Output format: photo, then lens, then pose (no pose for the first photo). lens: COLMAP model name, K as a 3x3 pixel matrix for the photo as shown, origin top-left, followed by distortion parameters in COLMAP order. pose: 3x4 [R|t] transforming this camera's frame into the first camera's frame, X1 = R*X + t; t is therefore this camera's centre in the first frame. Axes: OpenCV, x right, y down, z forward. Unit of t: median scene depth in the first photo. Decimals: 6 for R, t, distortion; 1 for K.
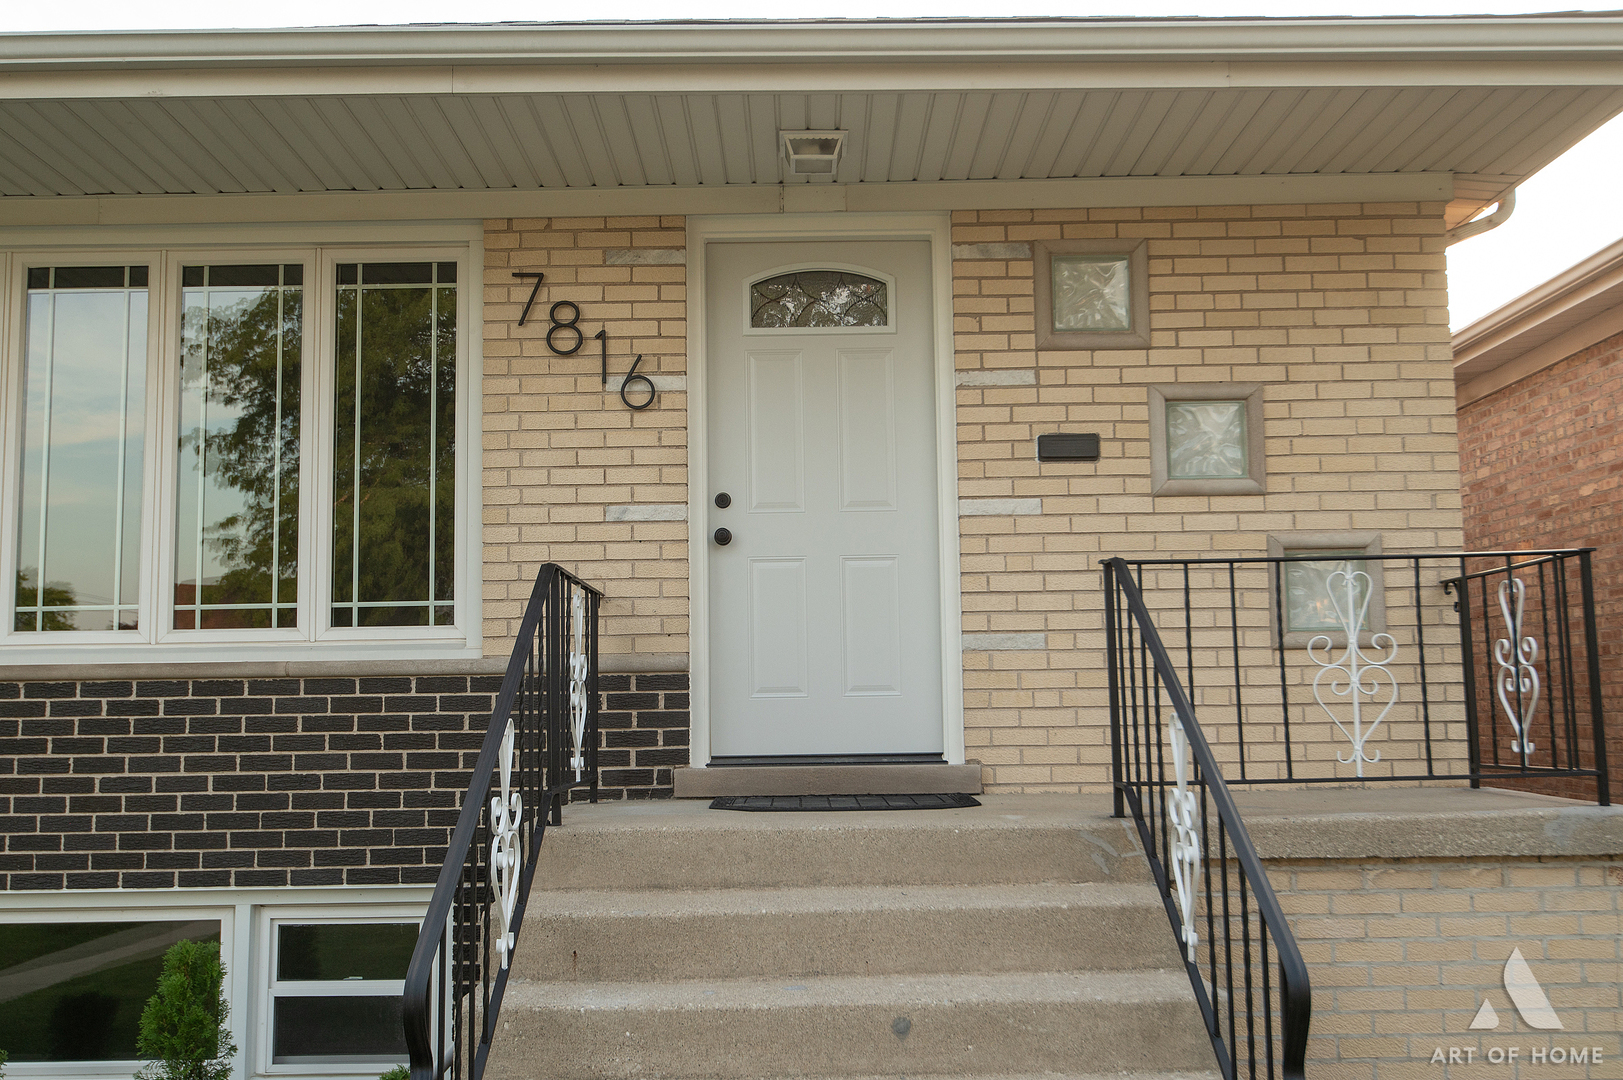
lens RADIAL K [[1566.0, 0, 806.7], [0, 1566.0, 552.9], [0, 0, 1]] dist [0.014719, -0.012712]
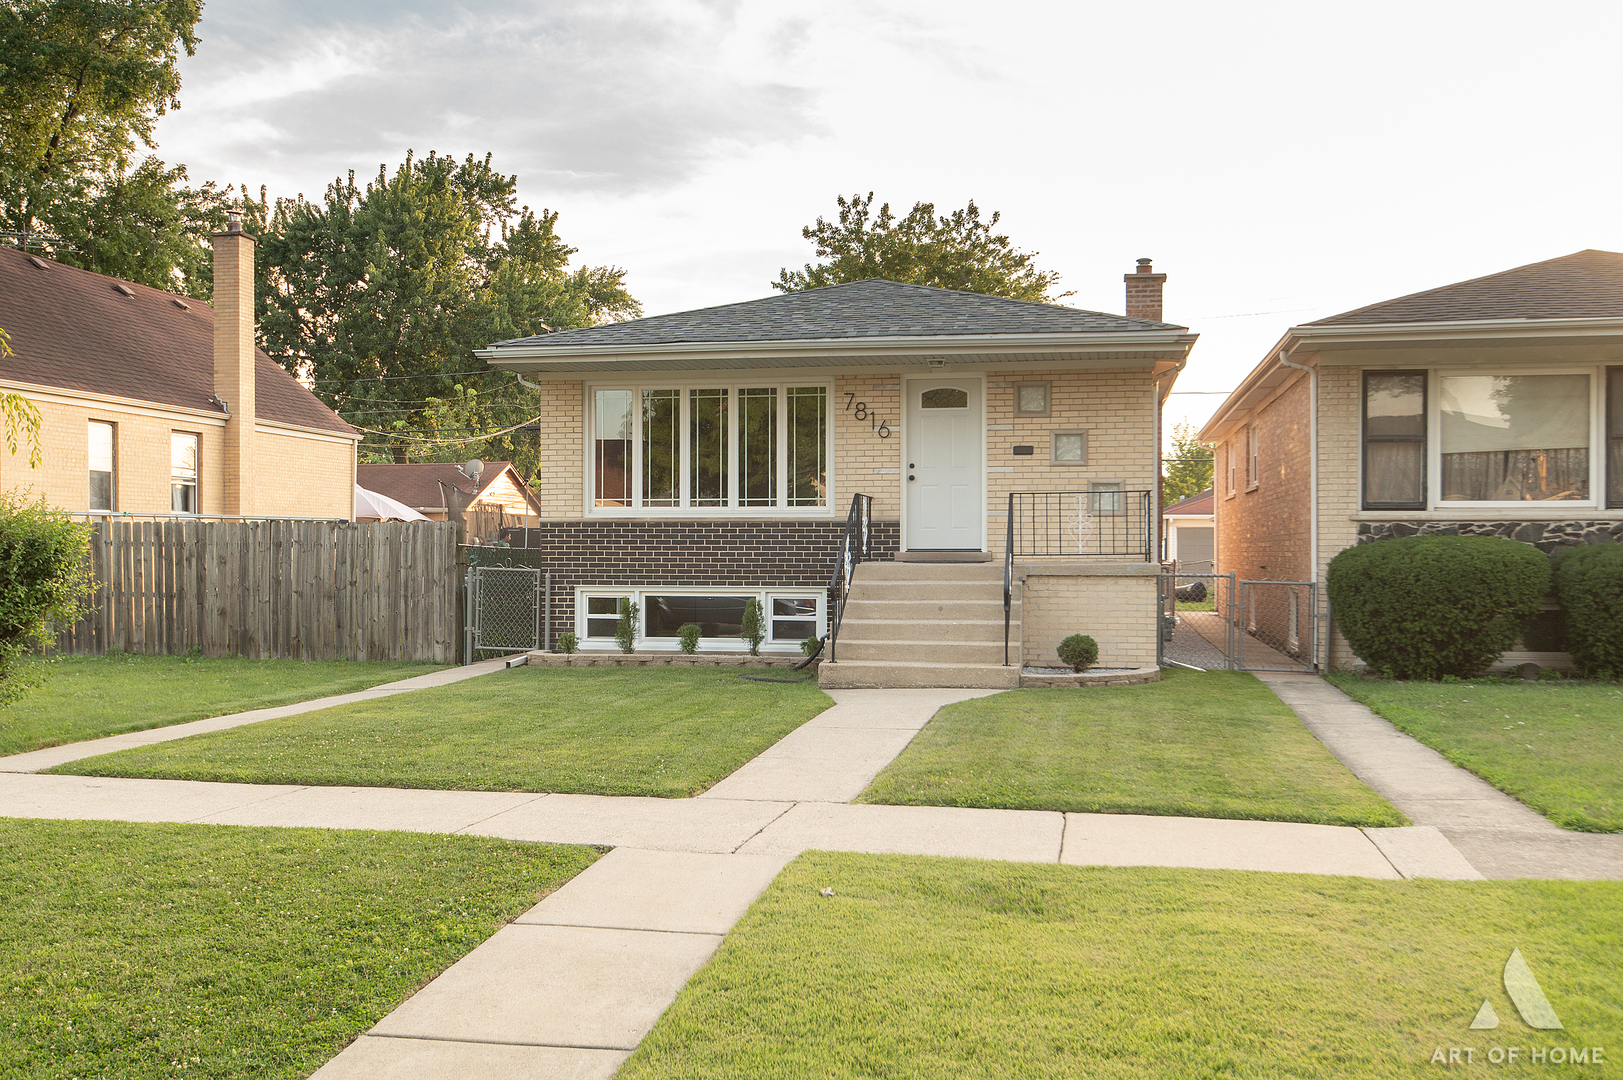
lens RADIAL K [[1566.0, 0, 806.7], [0, 1566.0, 552.9], [0, 0, 1]] dist [0.014719, -0.012712]
pose [[0.982863, 0.014576, -0.183758, 0.317669], [0.005008, 0.994389, 0.105665, -0.193938], [0.184267, -0.104775, 0.977276, -2.101786]]
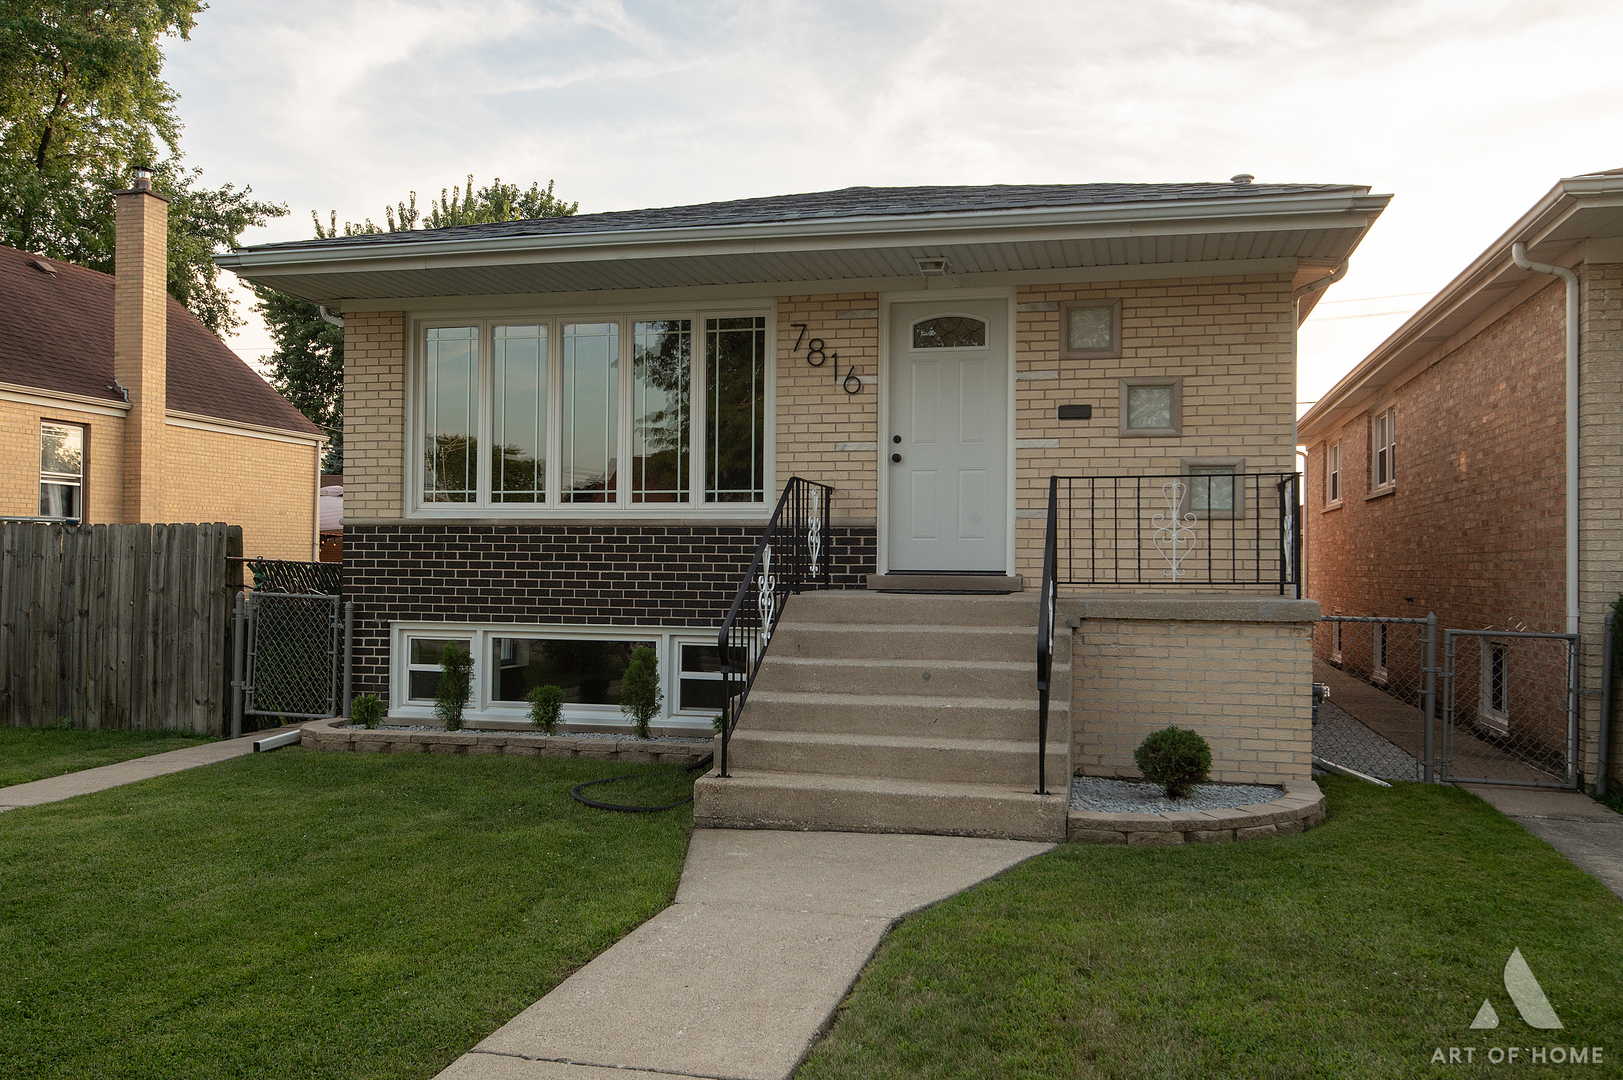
lens RADIAL K [[1356.6, 0, 804.4], [0, 1356.6, 550.0], [0, 0, 1]] dist [0.017719, -0.011729]
pose [[0.970653, 0.019730, -0.239674, 0.246895], [0.002180, 0.995866, 0.090808, -0.051164], [0.240475, -0.088665, 0.966597, -0.681330]]
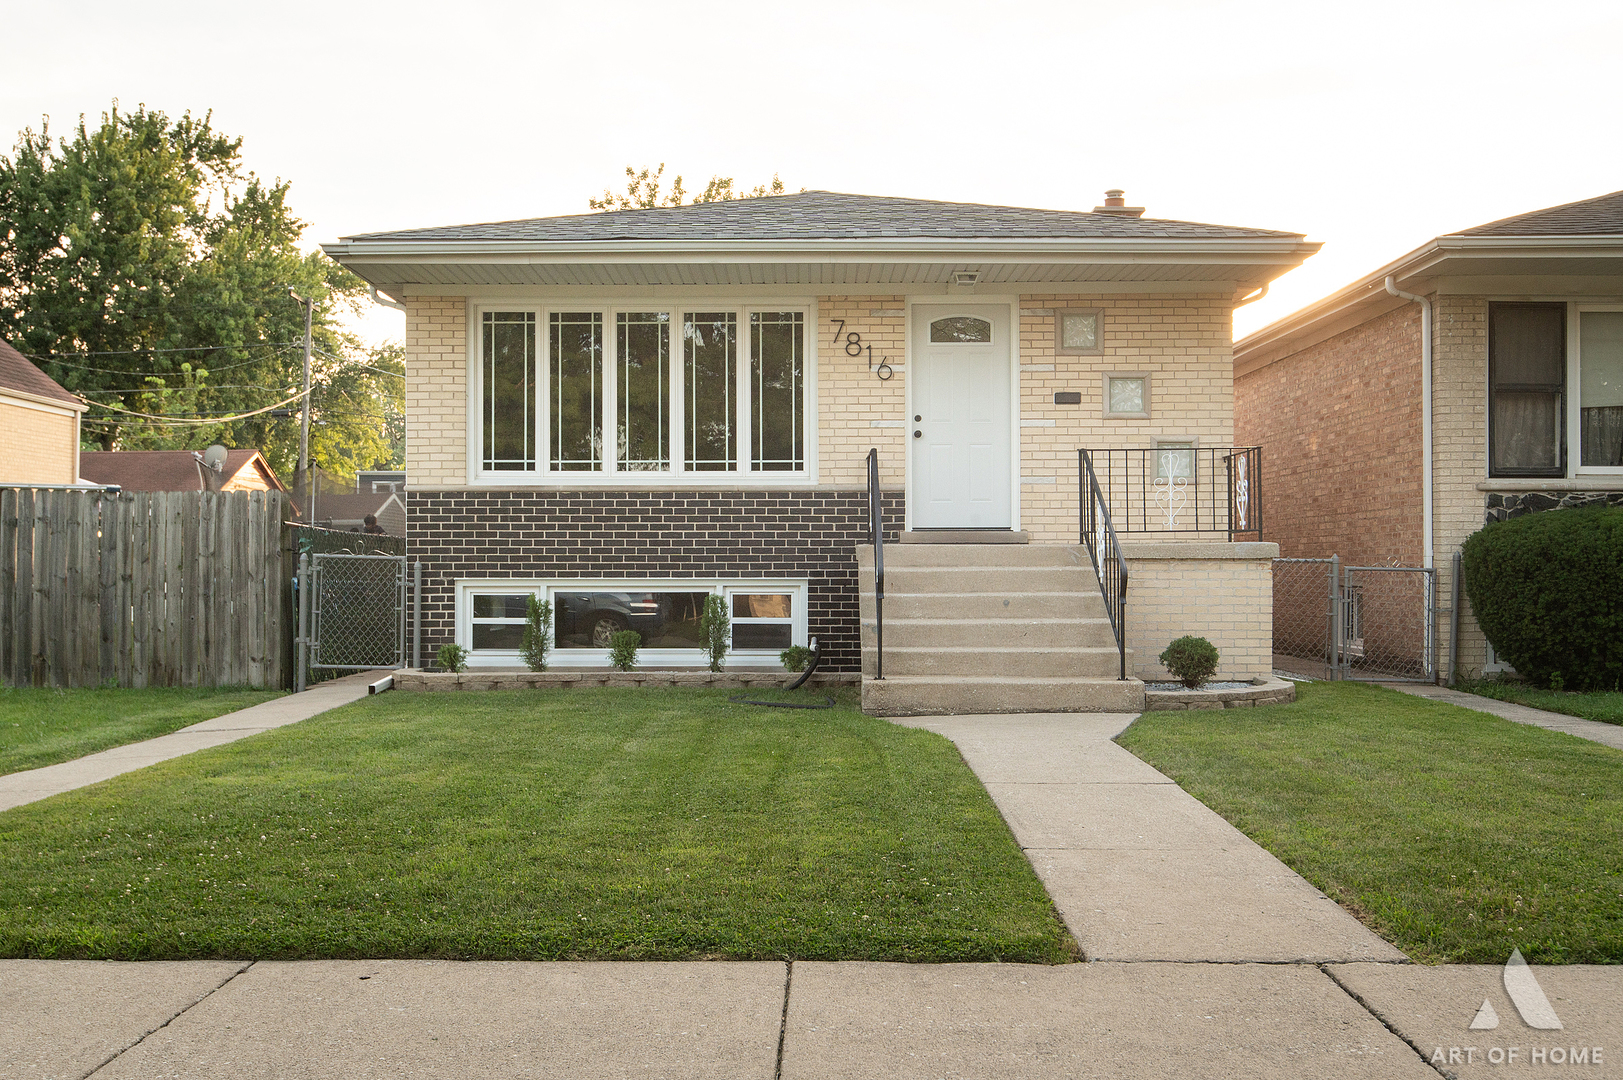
lens RADIAL K [[1566.0, 0, 806.7], [0, 1566.0, 552.9], [0, 0, 1]] dist [0.014719, -0.012712]
pose [[0.999926, 0.011846, -0.002734, -0.215539], [-0.011531, 0.995374, 0.095379, -0.055848], [0.003851, -0.095341, 0.995437, -1.366314]]
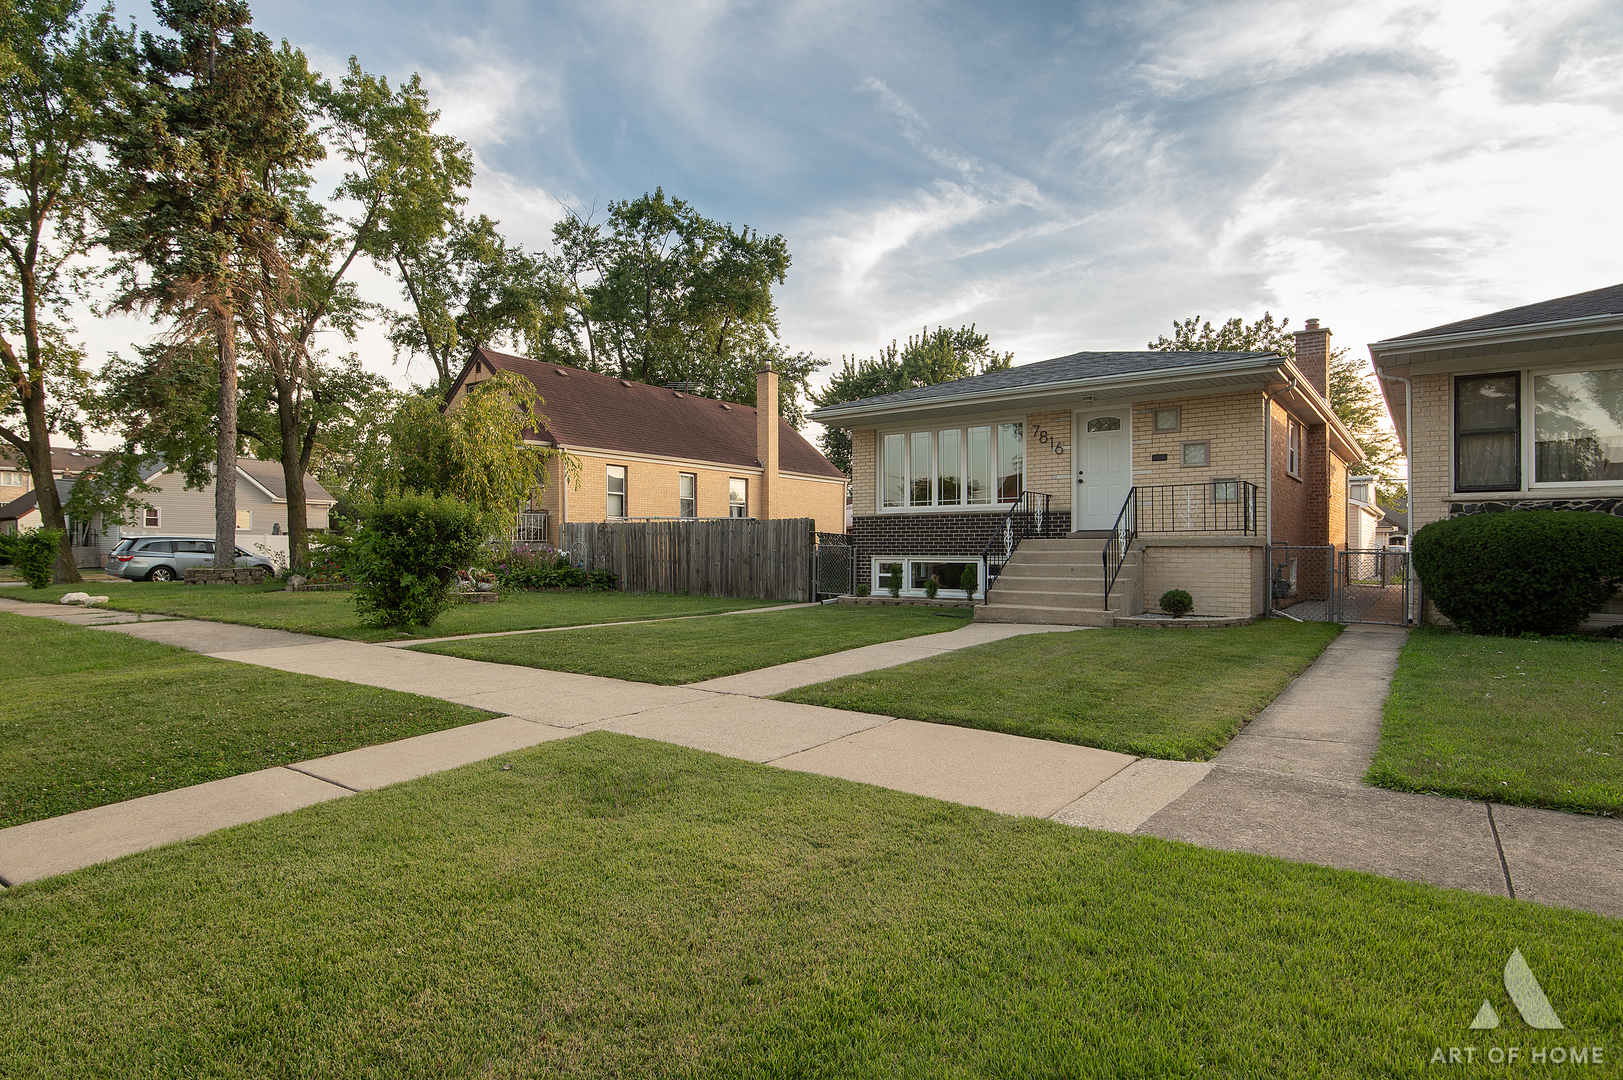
lens RADIAL K [[851.5, 0, 800.2], [0, 851.5, 547.2], [0, 0, 1]] dist [0.022155, -0.024152]
pose [[0.800851, 0.011417, -0.598755, 0.777464], [0.050305, 0.995002, 0.086257, -0.074452], [0.596747, -0.099199, 0.796274, -1.450376]]
